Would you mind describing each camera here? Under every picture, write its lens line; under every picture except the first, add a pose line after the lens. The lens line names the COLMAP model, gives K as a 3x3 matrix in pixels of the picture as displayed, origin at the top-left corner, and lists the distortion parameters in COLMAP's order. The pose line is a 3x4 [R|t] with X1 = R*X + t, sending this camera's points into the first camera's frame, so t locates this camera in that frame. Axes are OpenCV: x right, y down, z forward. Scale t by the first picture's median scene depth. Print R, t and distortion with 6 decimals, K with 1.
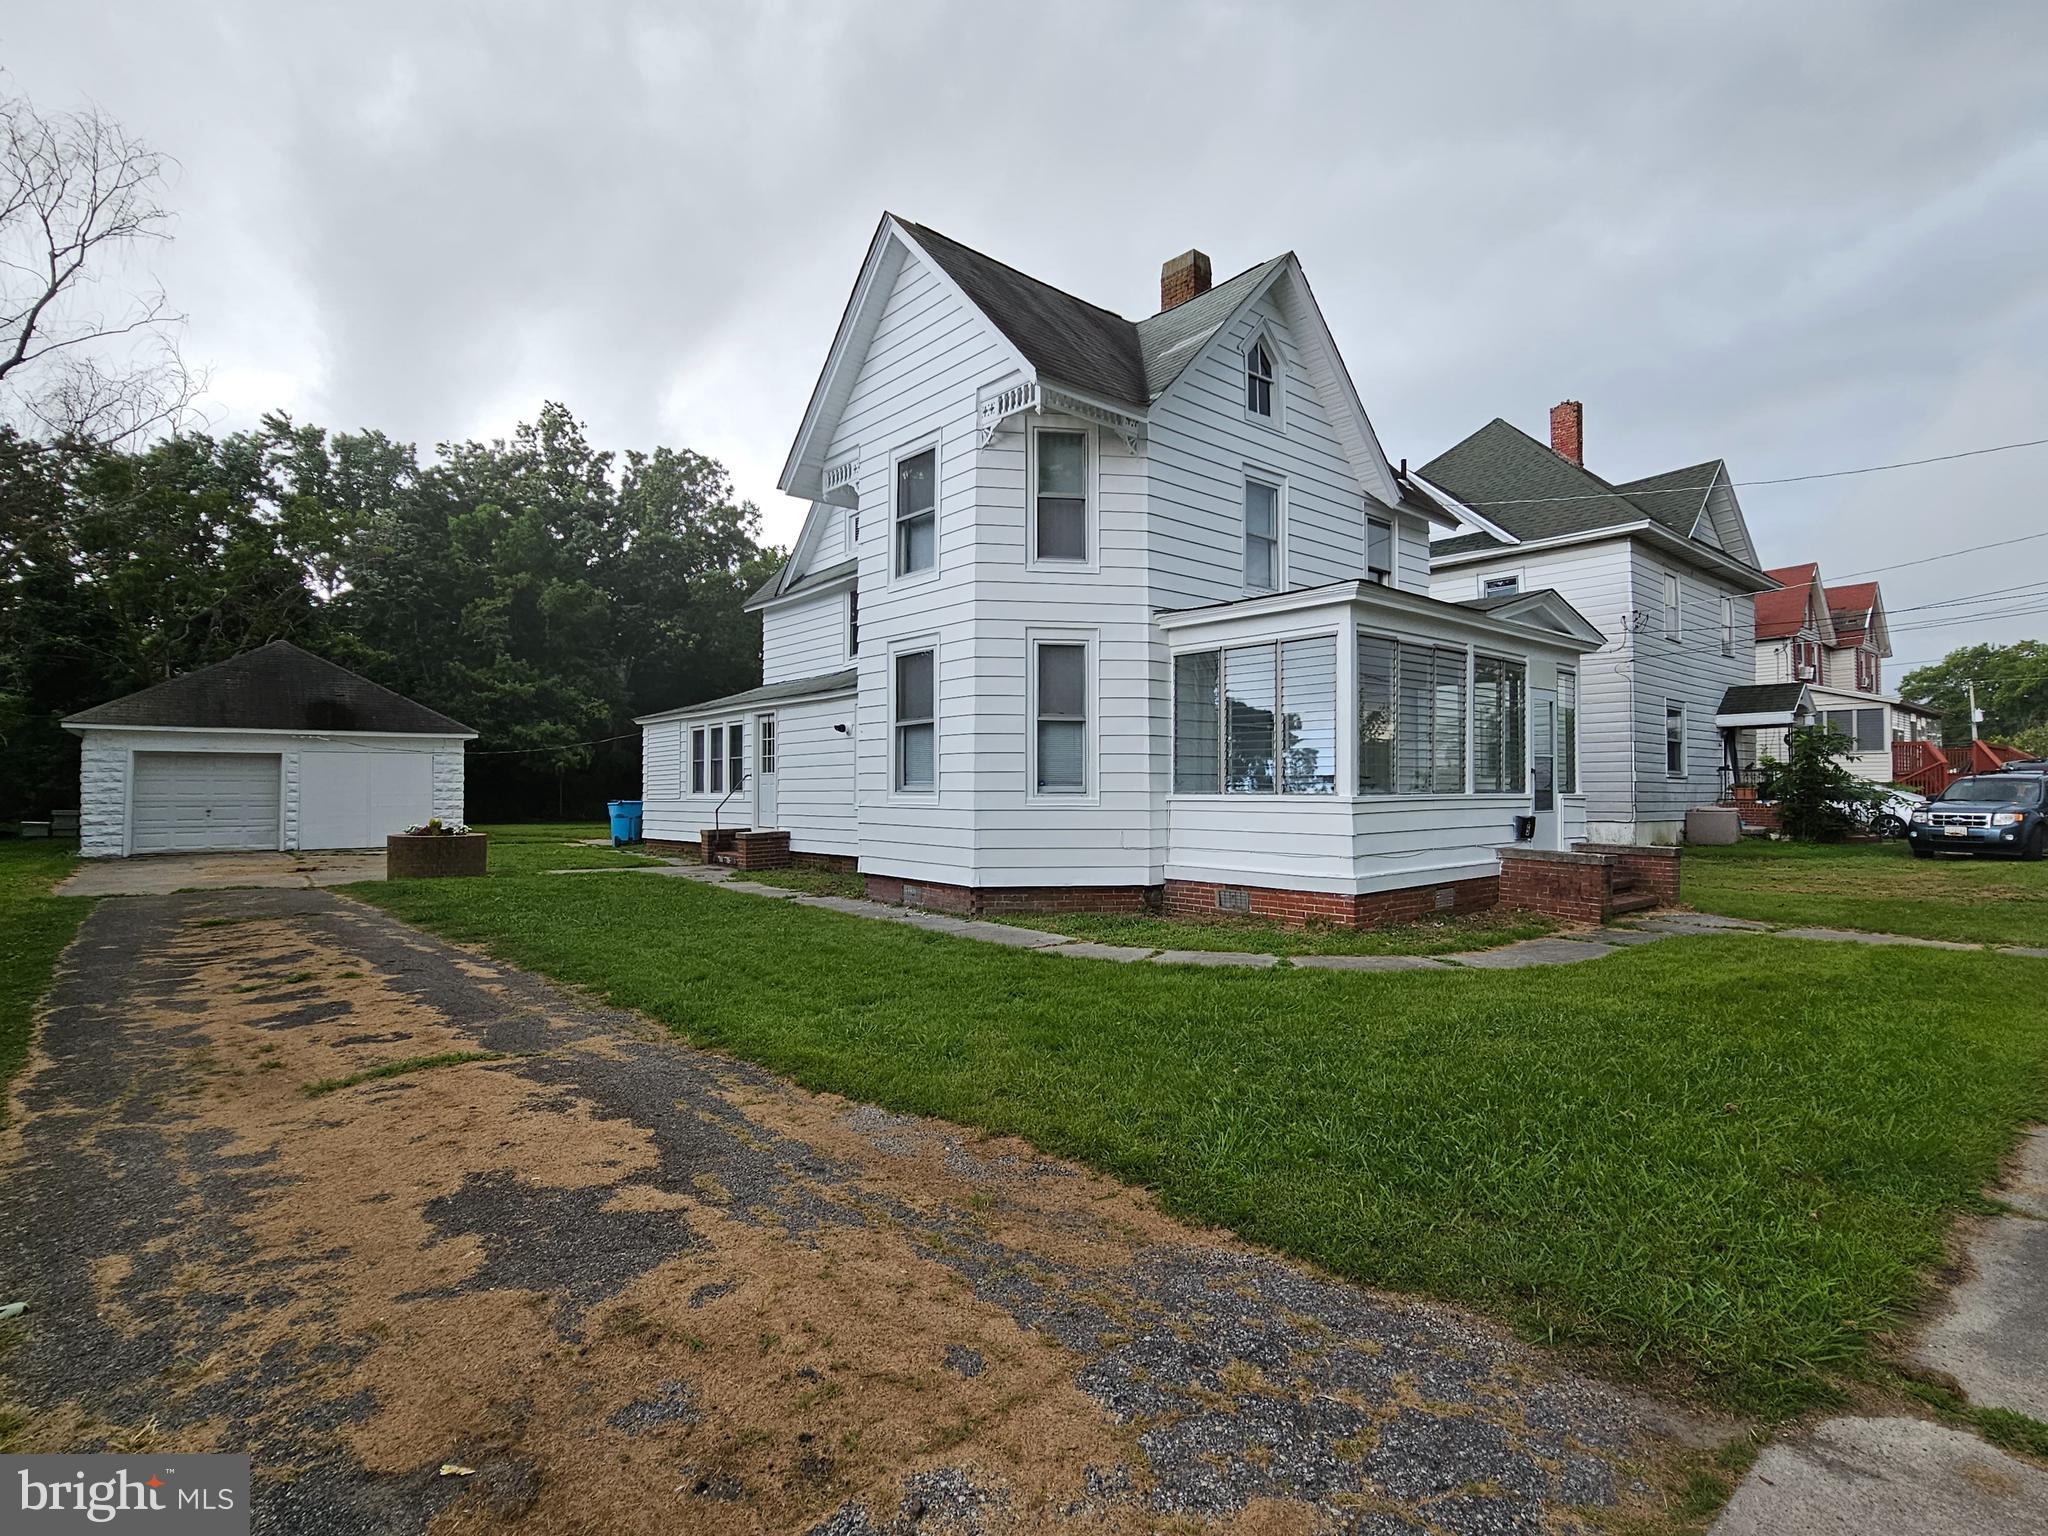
lens RADIAL K [[840.2, 0, 1029.2], [0, 840.2, 767.7], [0, 0, 1]] dist [-0.000748, 0.000482]
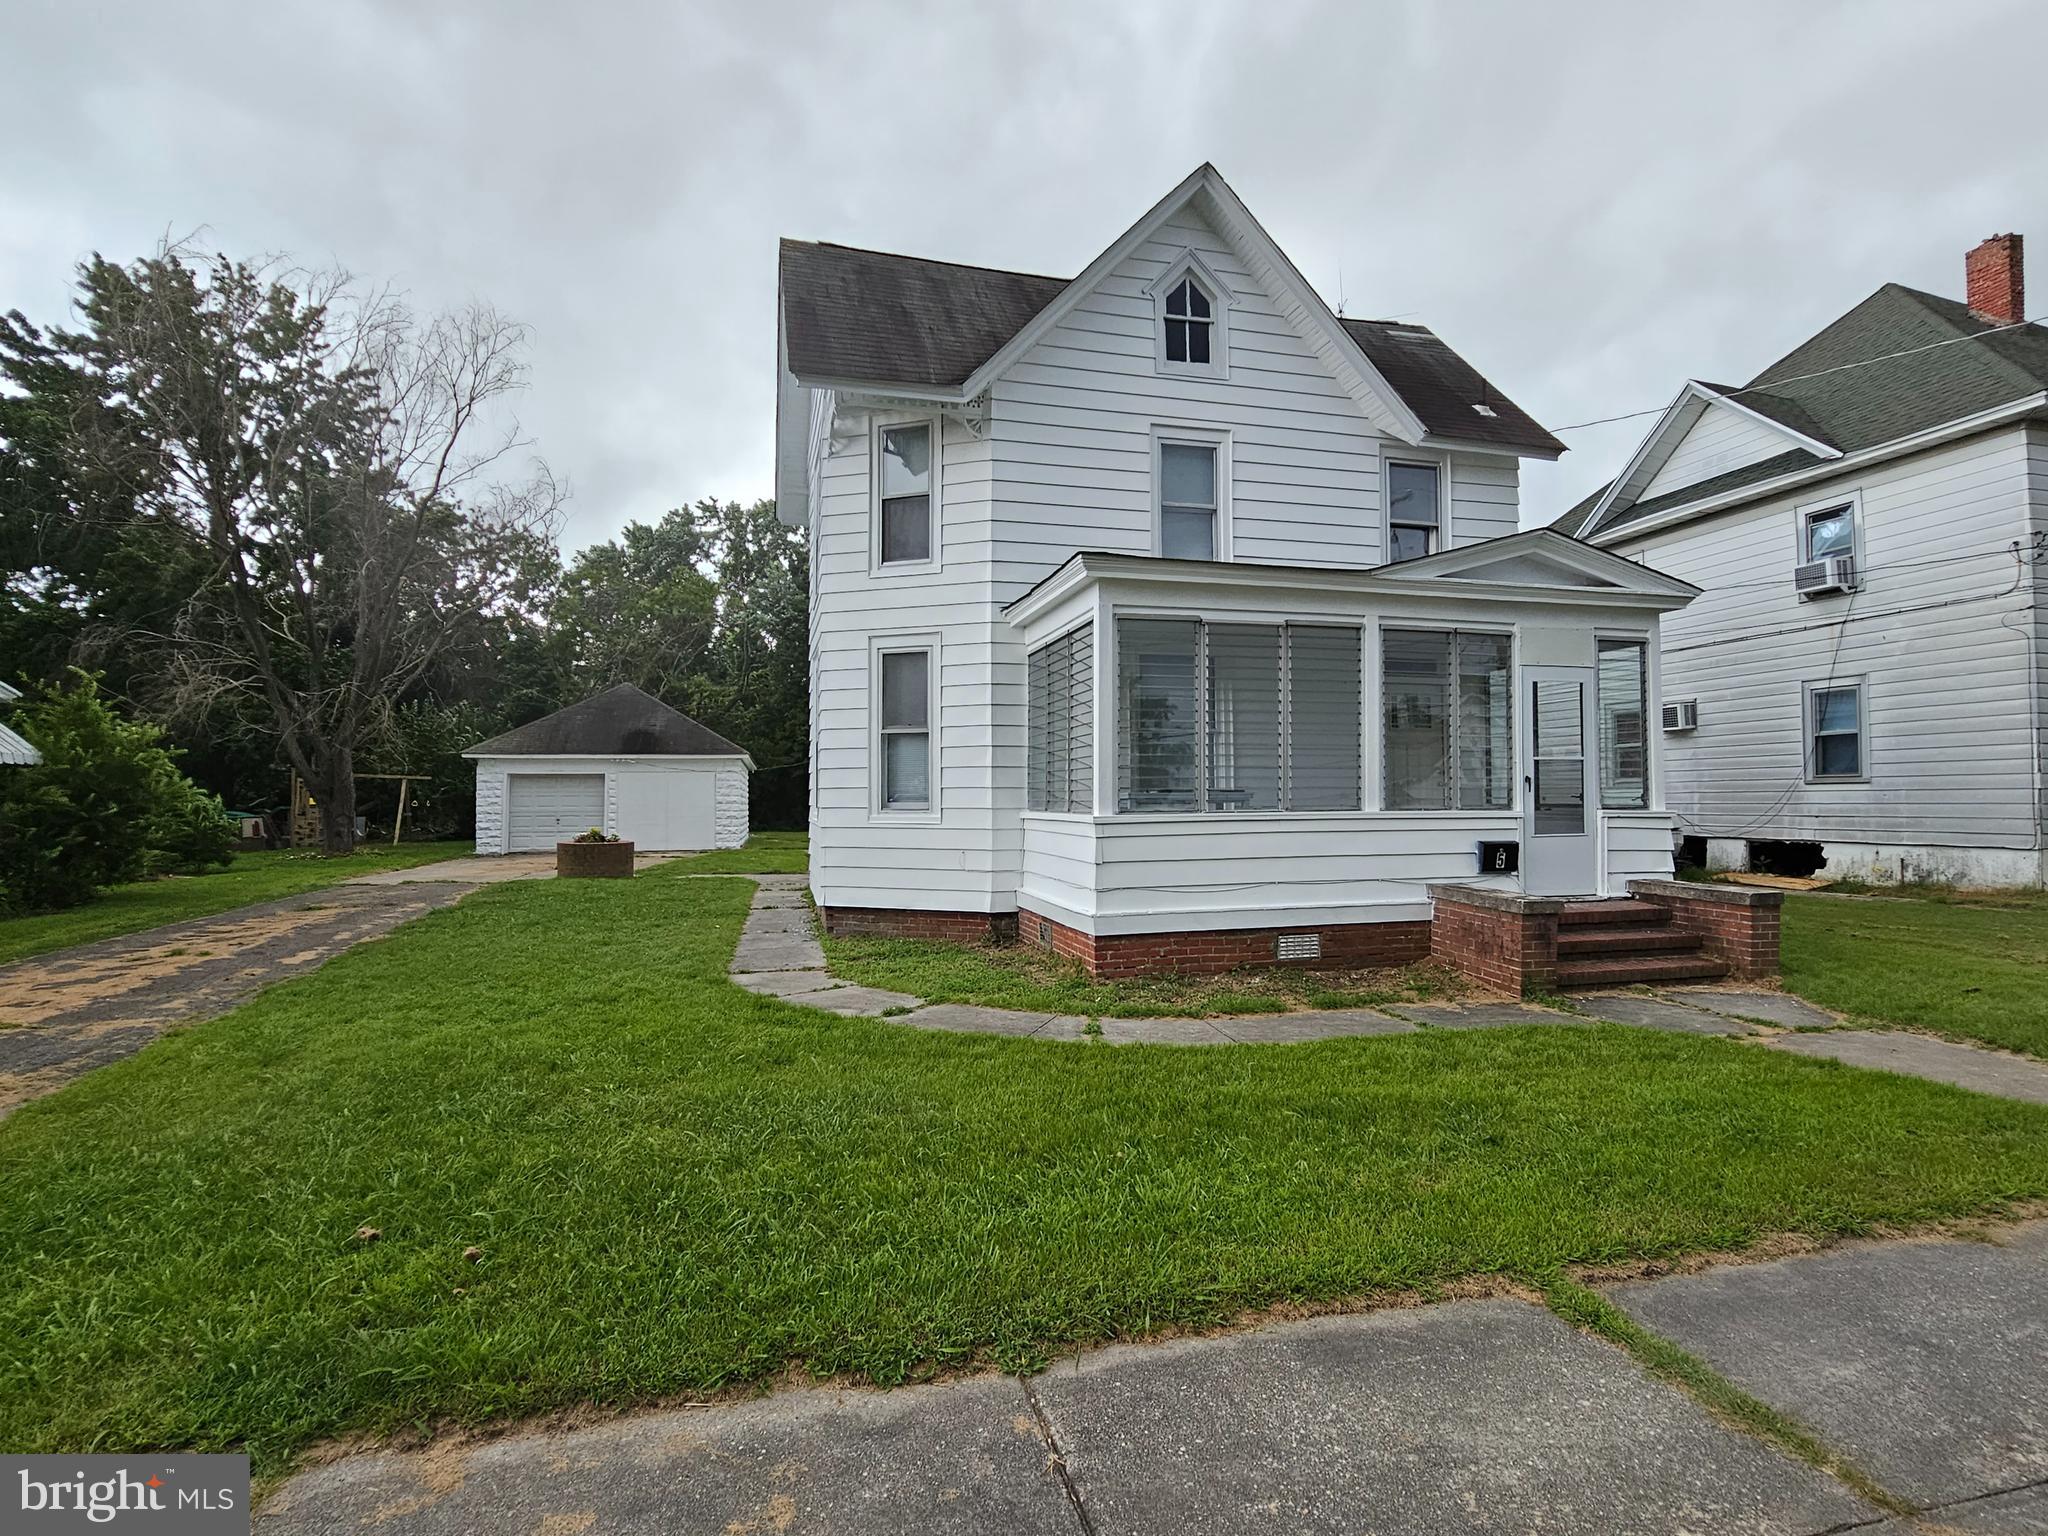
lens RADIAL K [[860.1, 0, 1071.6], [0, 860.1, 773.7], [0, 0, 1]] dist [0.001504, 0.000380]
pose [[0.928045, -0.014022, -0.372203, 0.552779], [0.012750, 0.999901, -0.005878, -0.002243], [0.372249, 0.000709, 0.928133, 0.170011]]
